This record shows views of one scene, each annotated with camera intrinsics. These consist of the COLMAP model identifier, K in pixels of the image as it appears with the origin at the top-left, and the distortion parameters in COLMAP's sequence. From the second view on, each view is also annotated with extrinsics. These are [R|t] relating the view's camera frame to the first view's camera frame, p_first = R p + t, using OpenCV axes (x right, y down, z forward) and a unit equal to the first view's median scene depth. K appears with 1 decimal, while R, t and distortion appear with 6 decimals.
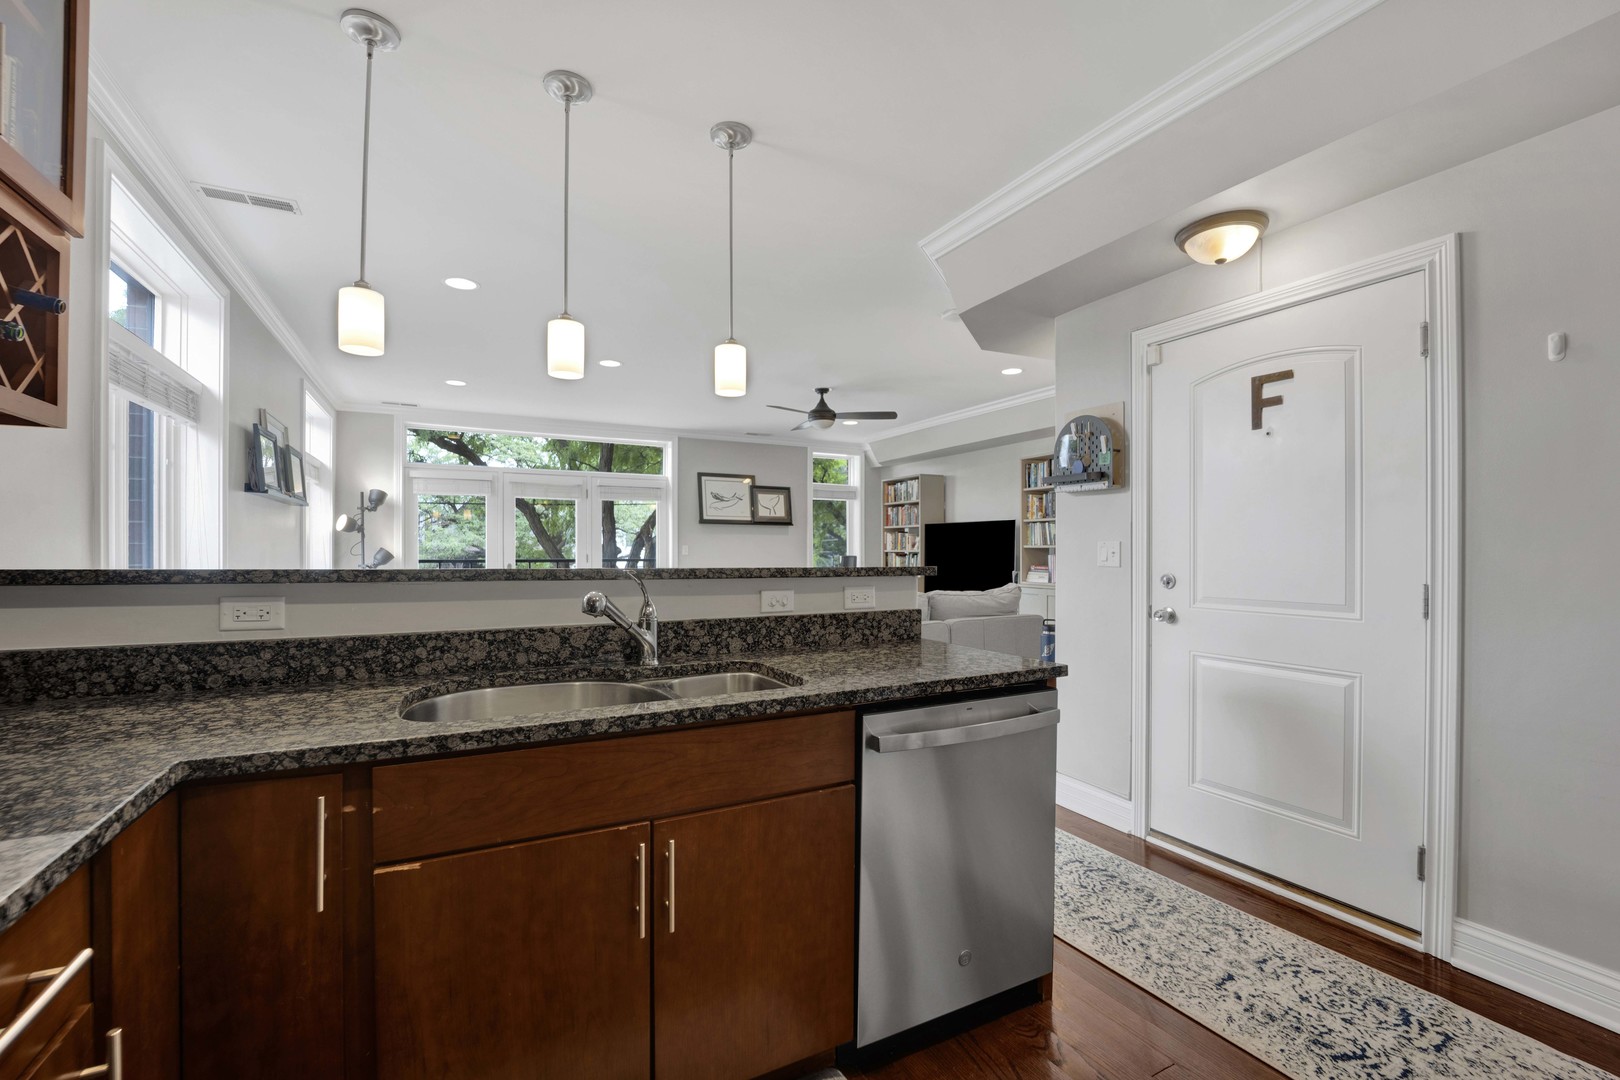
lens RADIAL K [[674.5, 0, 808.9], [0, 674.5, 553.1], [0, 0, 1]] dist [-0.023591, -0.000145]
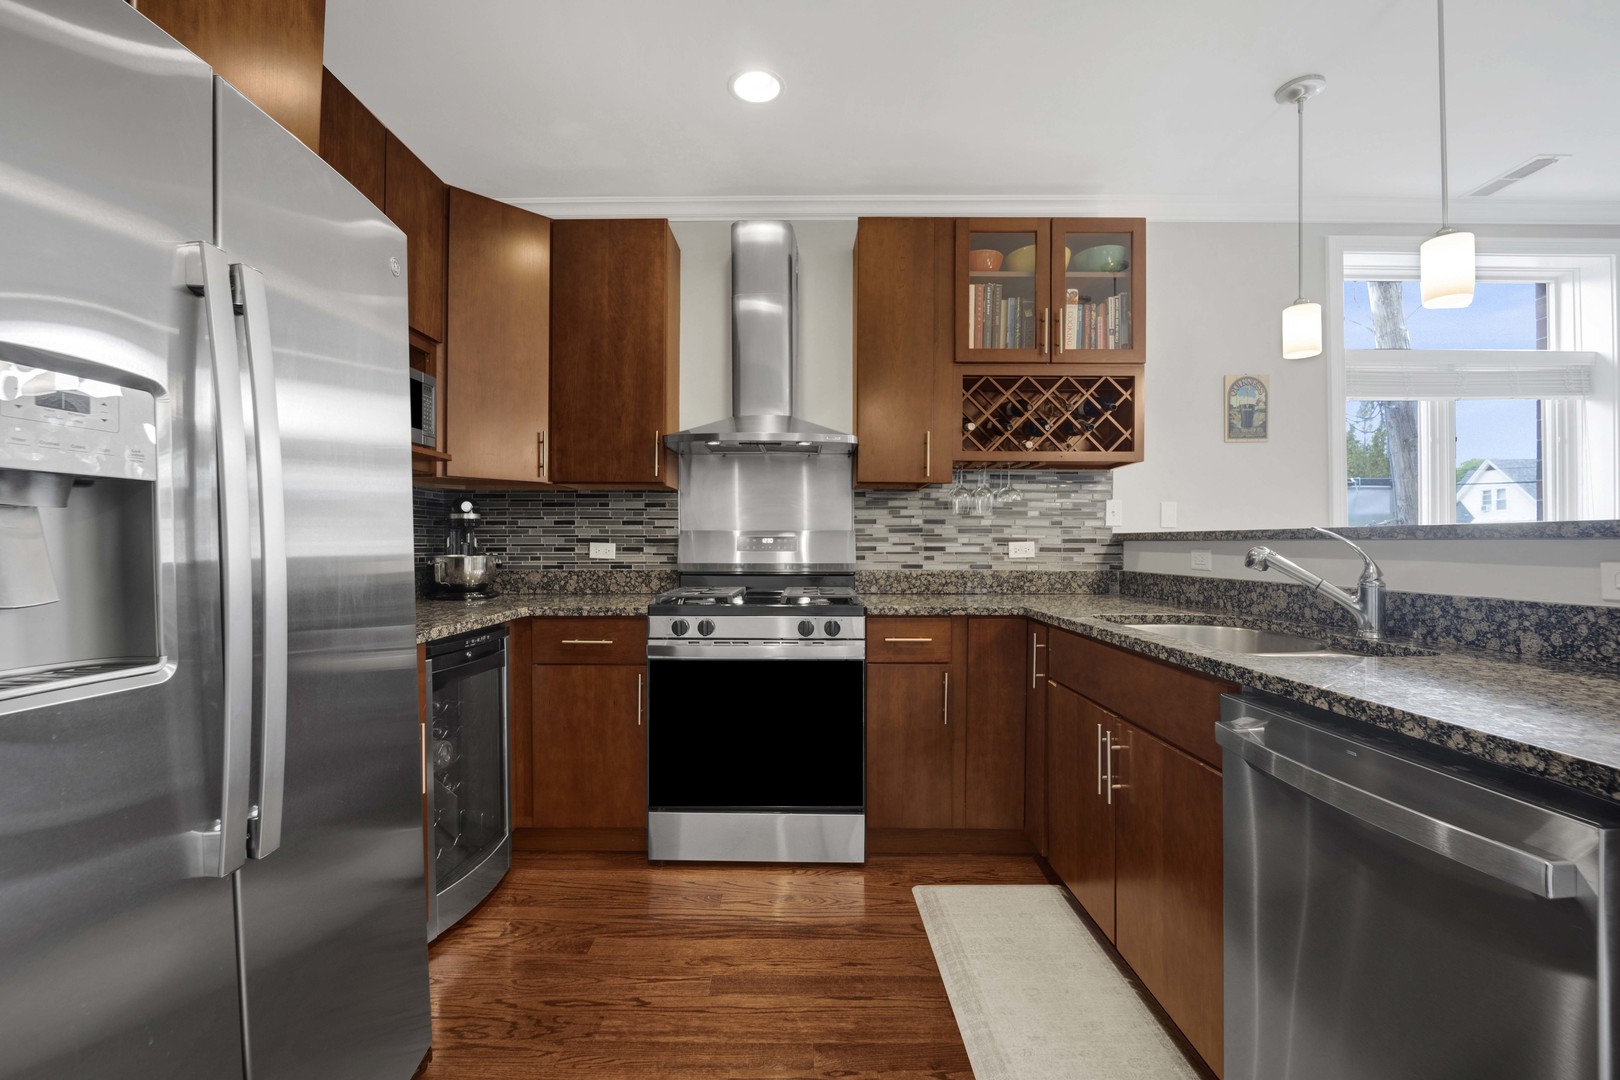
lens RADIAL K [[701.0, 0, 795.7], [0, 701.0, 548.2], [0, 0, 1]] dist [-0.021921, -0.000589]
pose [[-0.479456, 0.001024, -0.877566, 0.599839], [-0.001003, 0.999998, 0.001715, 0.034551], [0.877566, 0.001703, -0.479454, 0.528881]]
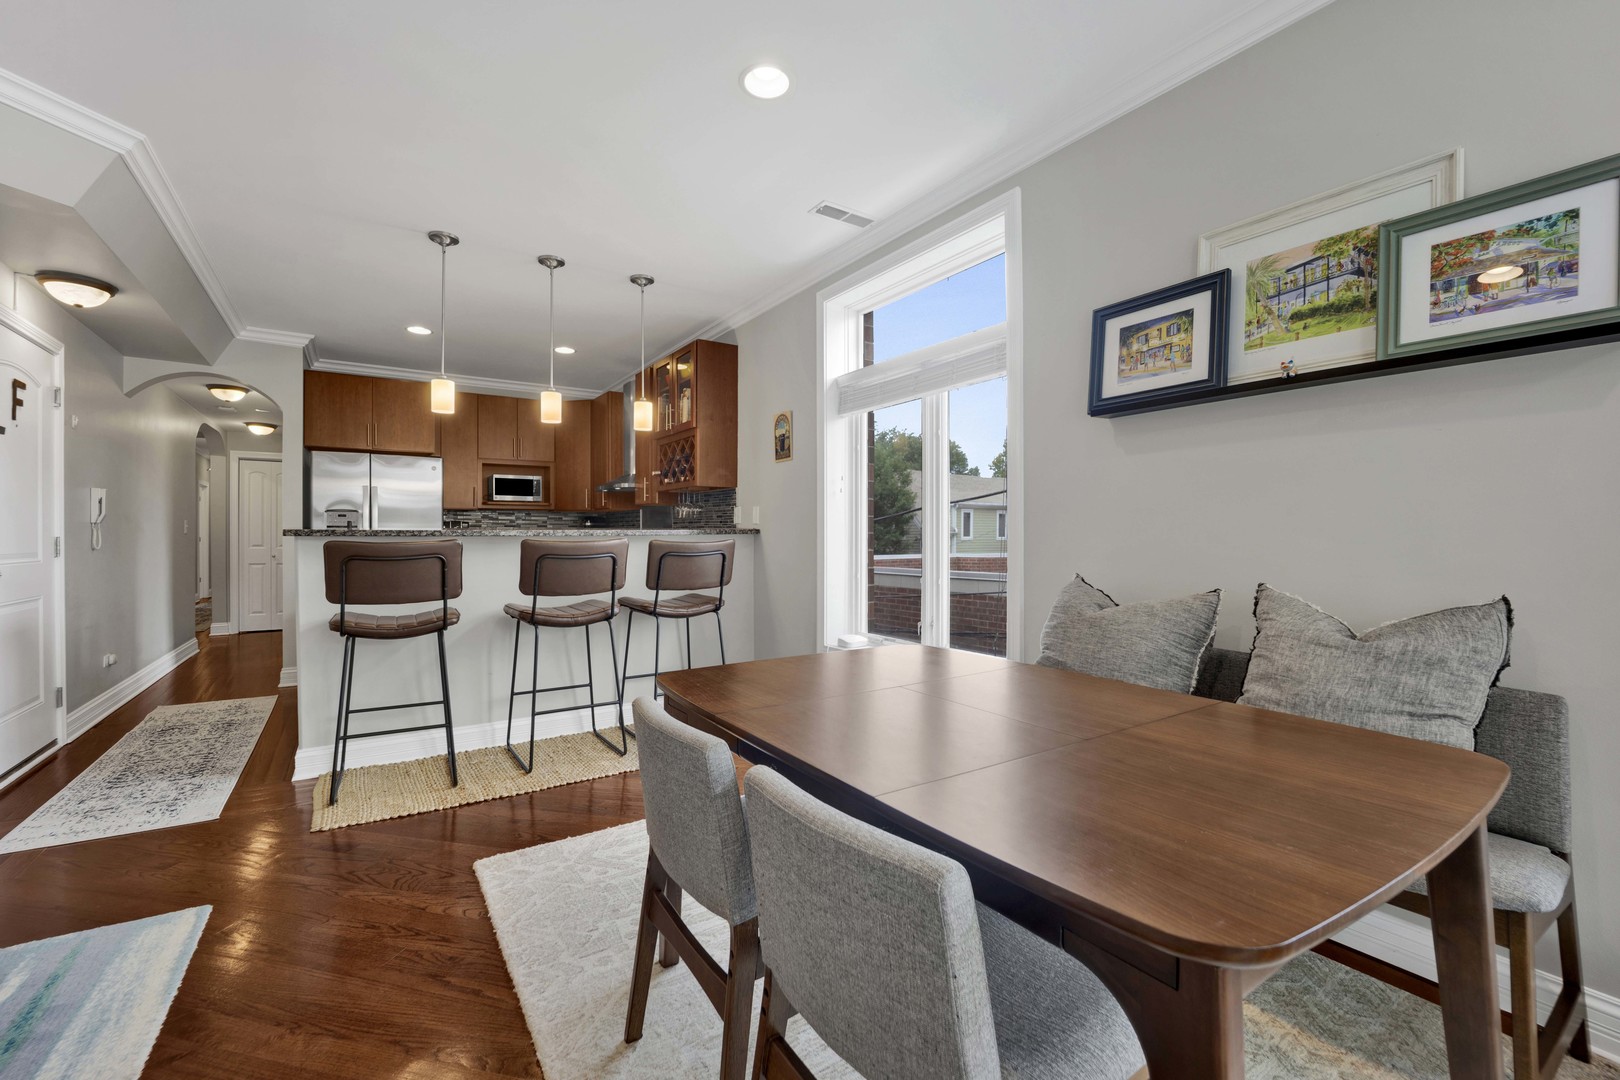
lens RADIAL K [[662.6, 0, 810.0], [0, 662.6, 540.0], [0, 0, 1]] dist [-0.029108, 0.000342]
pose [[-0.994408, -0.001105, -0.105603, -0.670630], [-0.001753, 0.999980, 0.006046, 0.033311], [0.105594, 0.006197, -0.994390, 2.163913]]
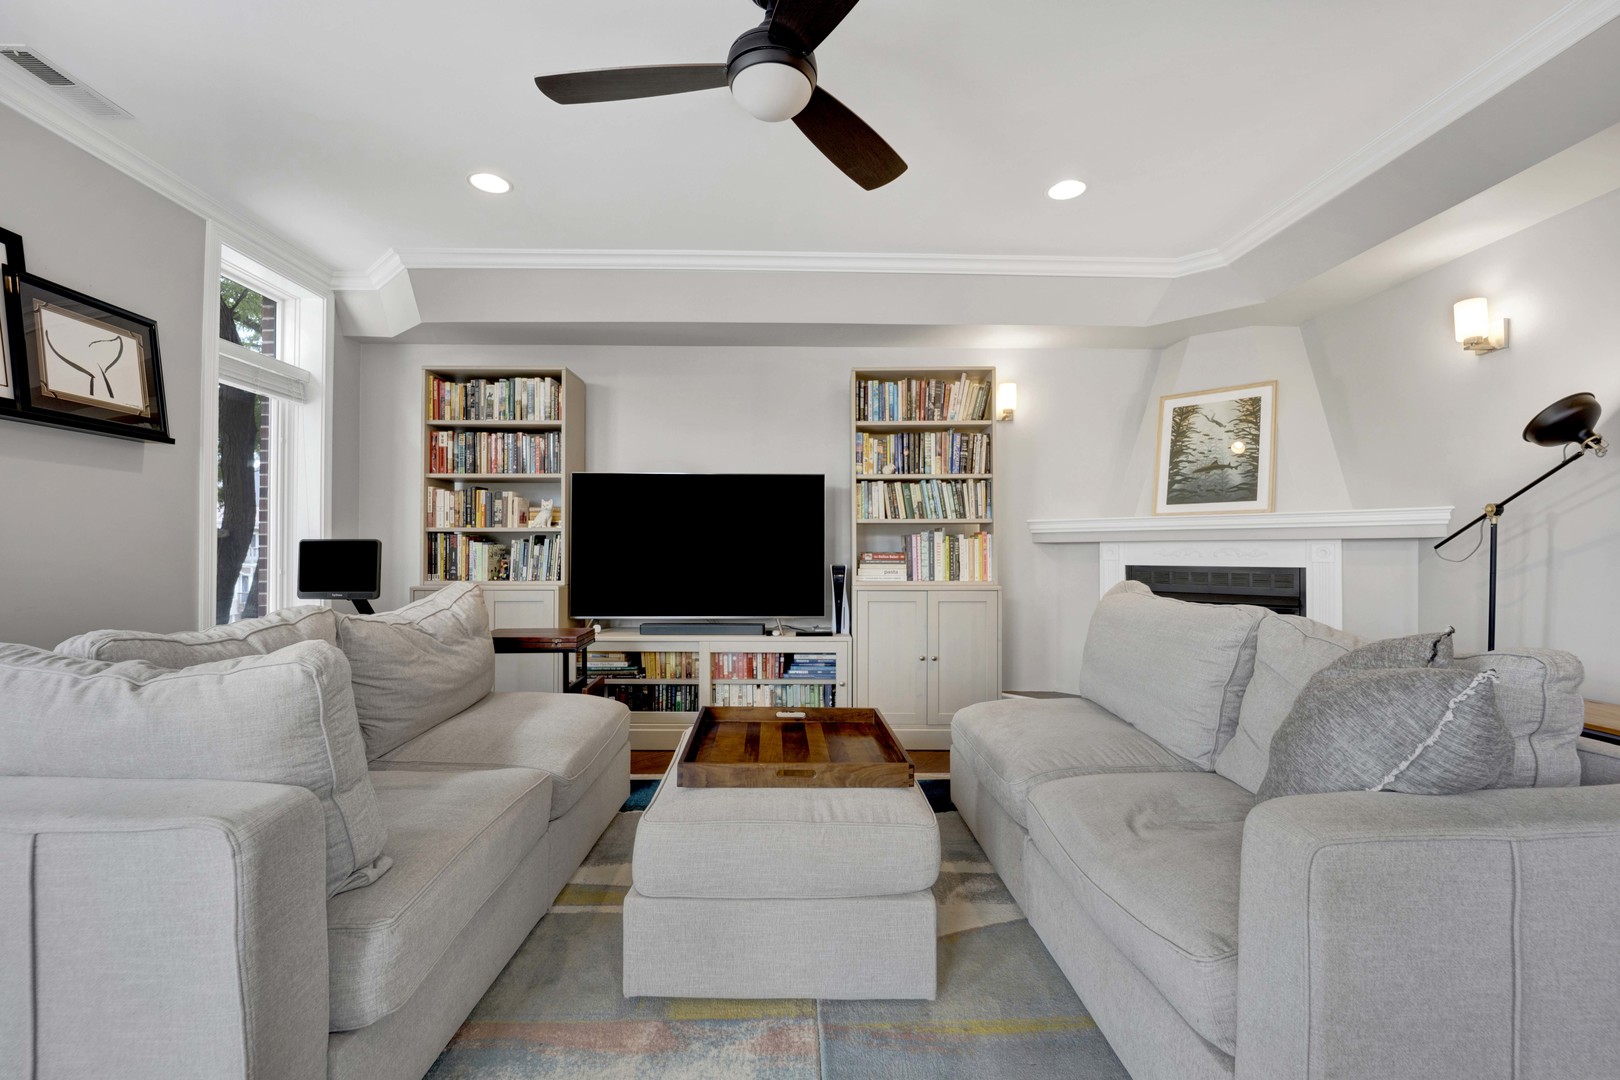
lens RADIAL K [[675.4, 0, 804.3], [0, 675.4, 541.6], [0, 0, 1]] dist [-0.023643, -0.000505]
pose [[0.443103, 0.005739, 0.896452, -0.547624], [0.006887, 0.999928, -0.009805, 0.033896], [-0.896444, 0.010518, 0.443032, 1.922562]]
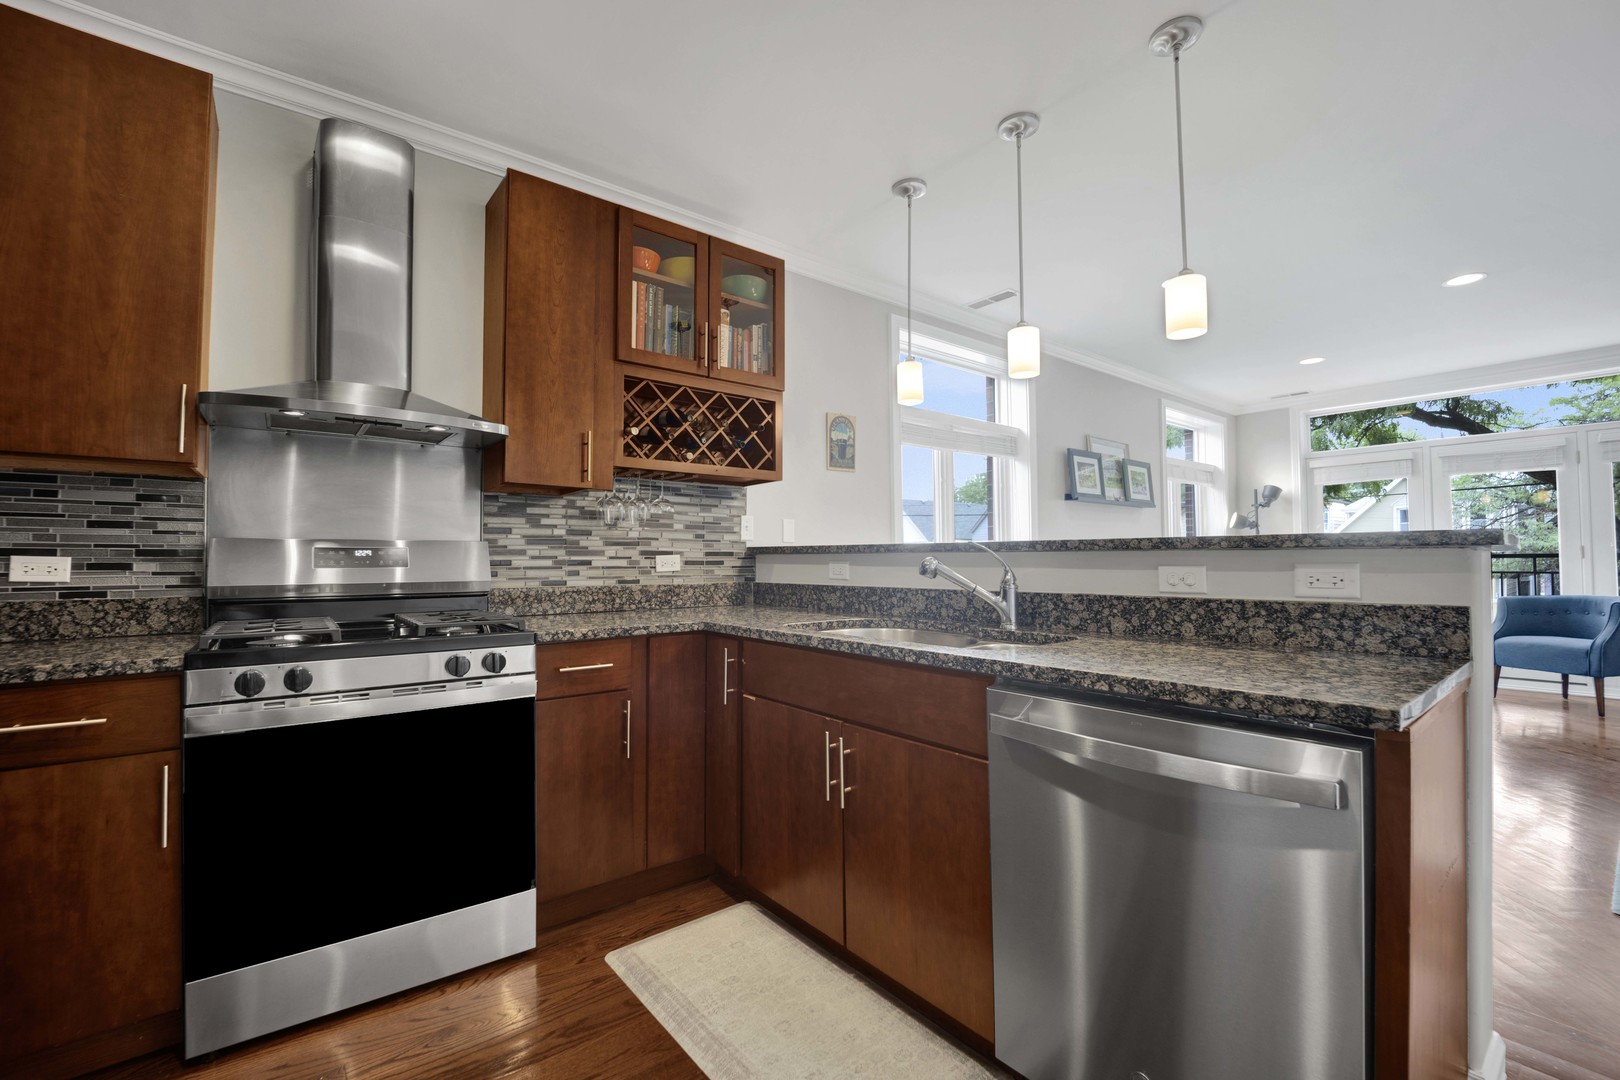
lens RADIAL K [[684.2, 0, 812.0], [0, 684.2, 542.9], [0, 0, 1]] dist [-0.018632, -0.000382]
pose [[0.184814, -0.028188, -0.982369, 0.534732], [0.005847, 0.999602, -0.027582, 0.037632], [0.982756, -0.000646, 0.184905, 0.329023]]
